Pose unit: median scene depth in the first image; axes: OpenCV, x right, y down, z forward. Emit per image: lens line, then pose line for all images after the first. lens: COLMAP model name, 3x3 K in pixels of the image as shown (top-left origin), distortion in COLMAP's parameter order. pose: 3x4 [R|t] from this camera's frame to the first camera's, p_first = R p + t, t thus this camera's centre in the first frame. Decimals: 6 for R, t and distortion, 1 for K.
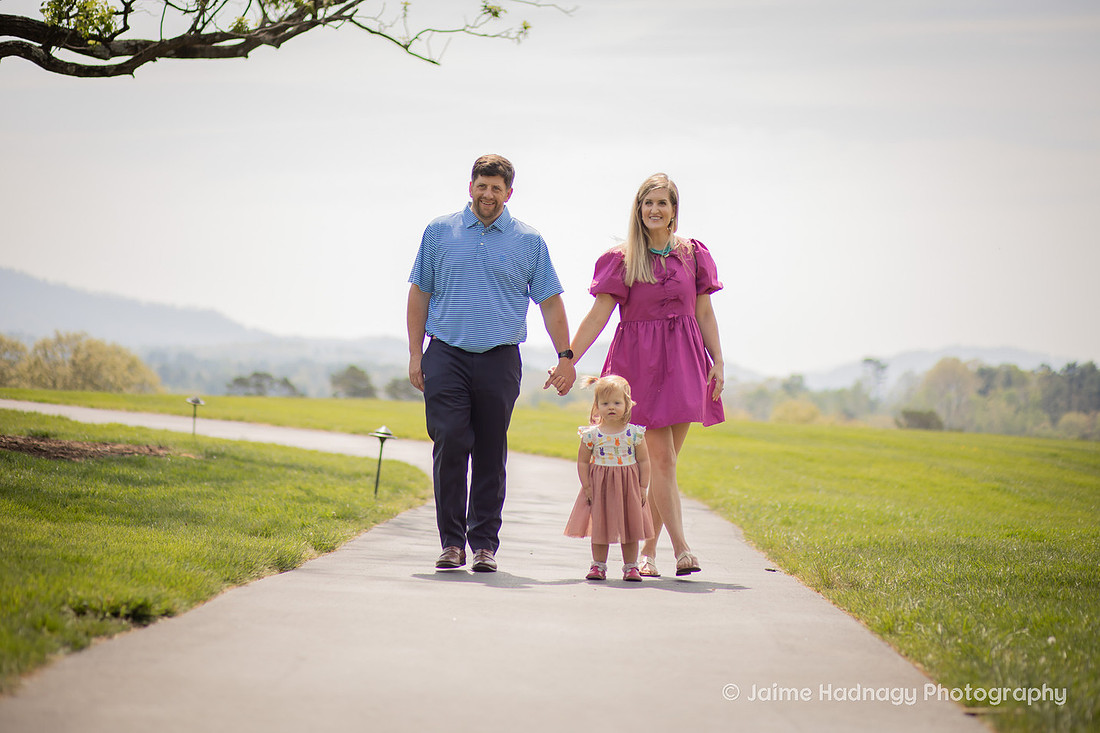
lens RADIAL K [[2650.7, 0, 549.8], [0, 2650.7, 364.9], [0, 0, 1]] dist [-0.089718, 0.000000]
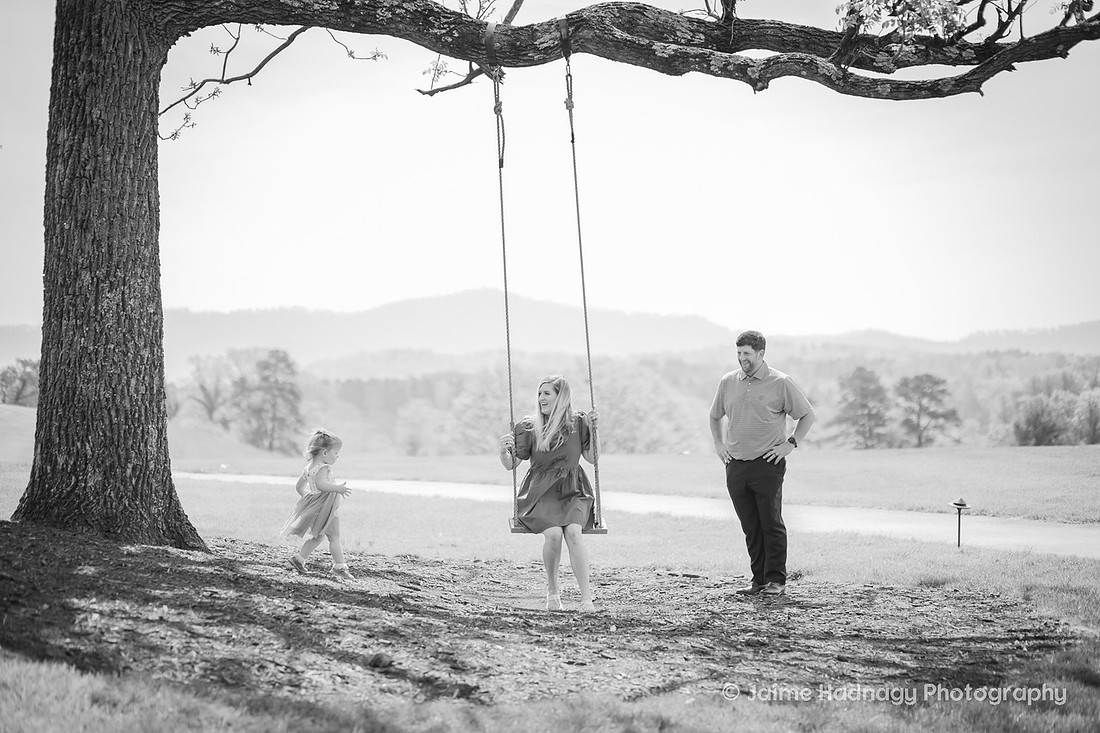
lens RADIAL K [[2650.7, 0, 543.8], [0, 2650.7, 372.3], [0, 0, 1]] dist [-0.089718, 0.000000]
pose [[0.981171, -0.060882, -0.183292, -0.123831], [0.061581, 0.998100, -0.001881, -0.035401], [0.183058, -0.009442, 0.983057, 0.252028]]
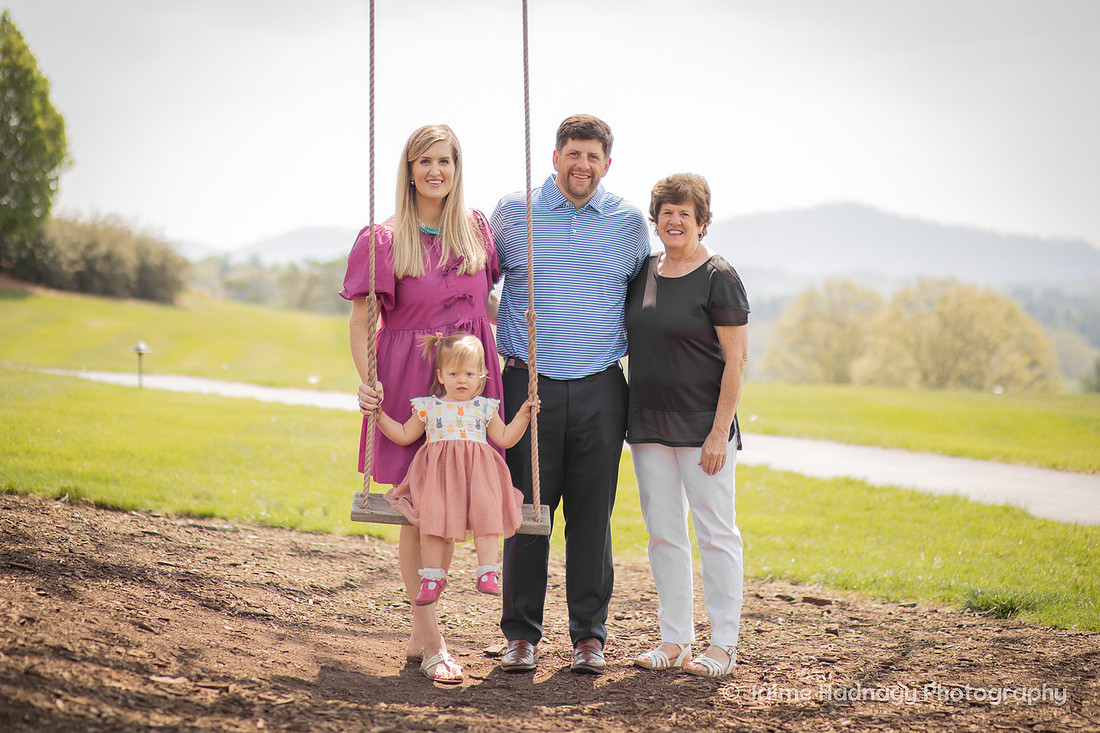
lens RADIAL K [[2909.1, 0, 545.9], [0, 2909.1, 364.2], [0, 0, 1]] dist [-0.118673, 0.000000]
pose [[0.952431, -0.015975, -0.304336, -0.123826], [0.022426, 0.999592, 0.017711, -0.022896], [0.303929, -0.023694, 0.952400, 0.555570]]
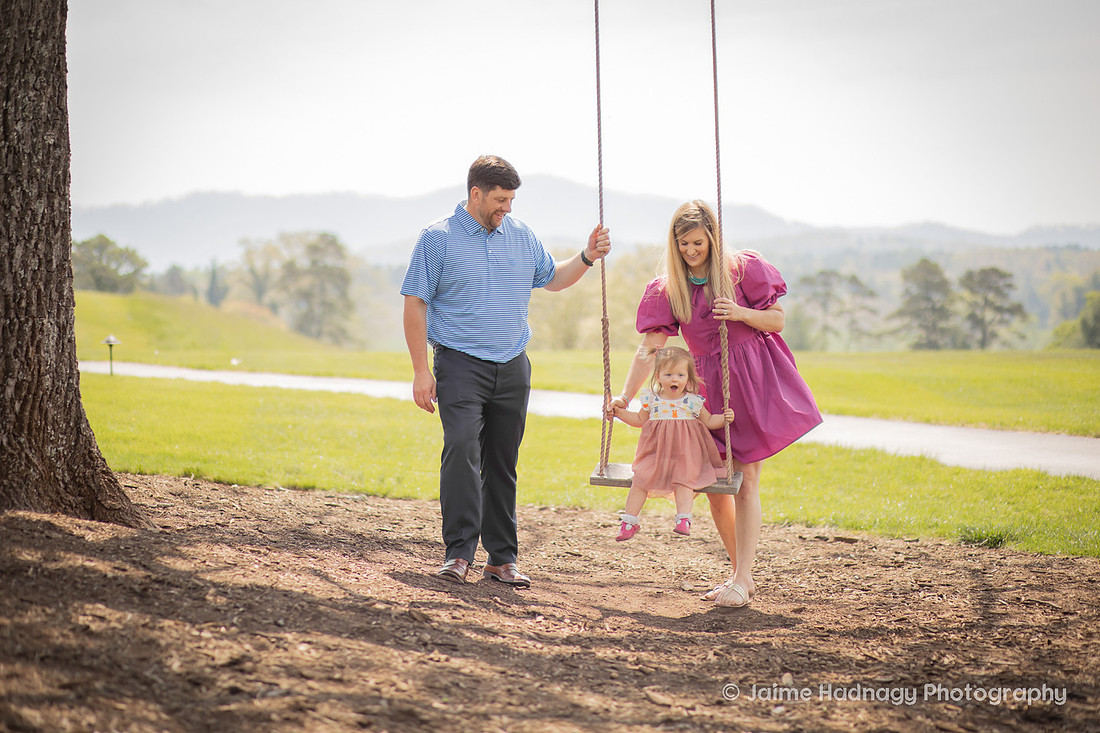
lens RADIAL K [[2650.7, 0, 560.4], [0, 2650.7, 338.8], [0, 0, 1]] dist [-0.089718, 0.000000]
pose [[0.979363, -0.041186, -0.197870, -0.175079], [0.047433, 0.998511, 0.026937, -0.033908], [0.196466, -0.035767, 0.979858, 0.473541]]
